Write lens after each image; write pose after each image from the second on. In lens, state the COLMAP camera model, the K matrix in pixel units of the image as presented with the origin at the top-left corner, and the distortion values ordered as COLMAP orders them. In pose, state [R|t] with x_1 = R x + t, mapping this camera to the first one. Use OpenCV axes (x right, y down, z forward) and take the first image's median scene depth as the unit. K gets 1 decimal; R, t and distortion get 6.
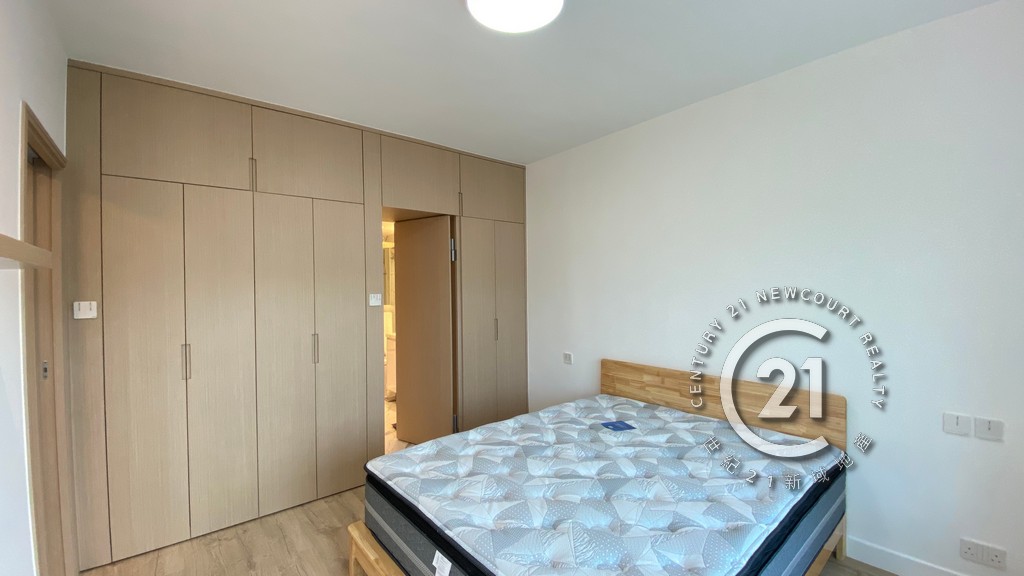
lens RADIAL K [[419.9, 0, 512.0], [0, 419.9, 288.0], [0, 0, 1]] dist [0.000267, -0.000016]
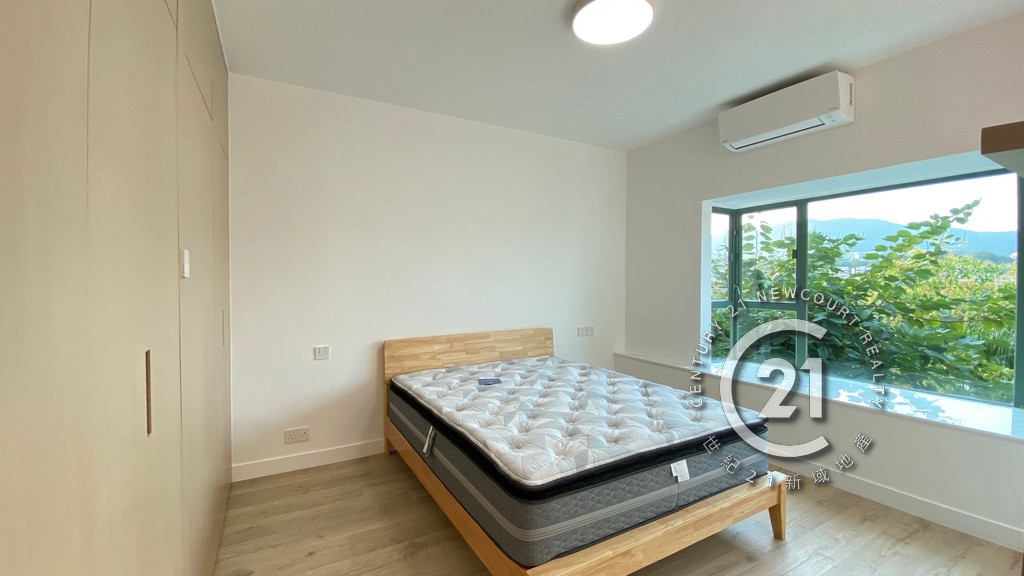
lens RADIAL K [[419.9, 0, 512.0], [0, 419.9, 288.0], [0, 0, 1]] dist [0.000267, -0.000016]
pose [[0.193449, -0.017508, 0.980954, -0.748682], [0.018636, 0.999726, 0.014168, 0.051420], [-0.980933, 0.015540, 0.193722, 0.630746]]
